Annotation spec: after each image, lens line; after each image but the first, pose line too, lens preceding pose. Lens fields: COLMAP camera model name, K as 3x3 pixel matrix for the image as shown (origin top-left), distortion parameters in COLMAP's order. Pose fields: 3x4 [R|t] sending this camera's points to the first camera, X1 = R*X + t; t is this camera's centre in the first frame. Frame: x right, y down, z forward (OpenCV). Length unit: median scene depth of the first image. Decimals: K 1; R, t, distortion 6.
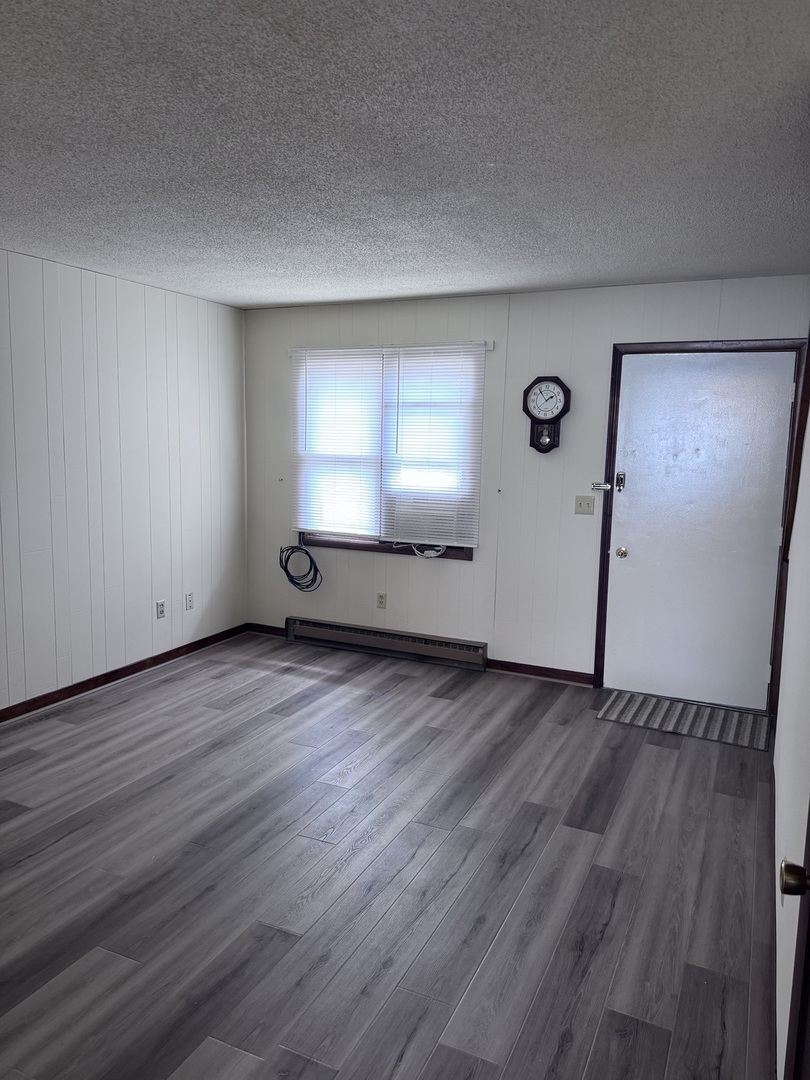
lens RADIAL K [[763.8, 0, 405.0], [0, 763.8, 540.0], [0, 0, 1]] dist [0.113390, -0.122984]
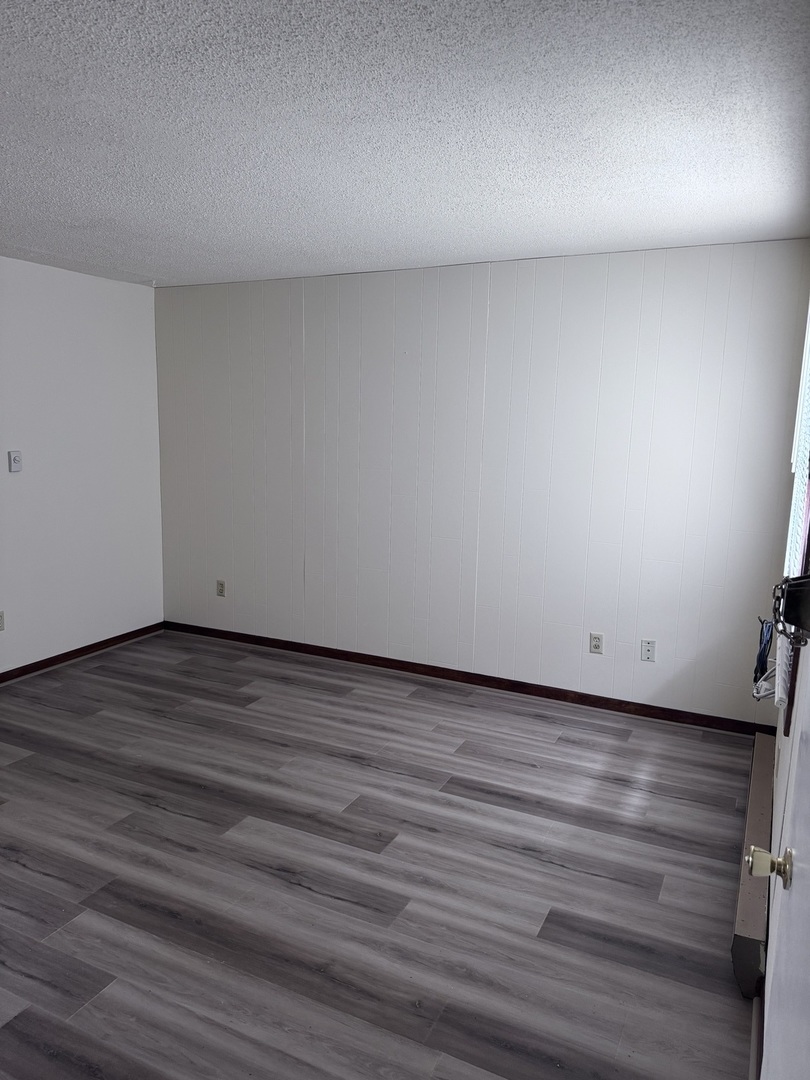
lens RADIAL K [[763.8, 0, 405.0], [0, 763.8, 540.0], [0, 0, 1]] dist [0.113390, -0.122984]
pose [[-0.016552, 0.144381, -0.989384, 0.573700], [-0.155335, 0.977134, 0.145192, -0.125247], [0.987723, 0.156089, 0.006254, 0.890523]]
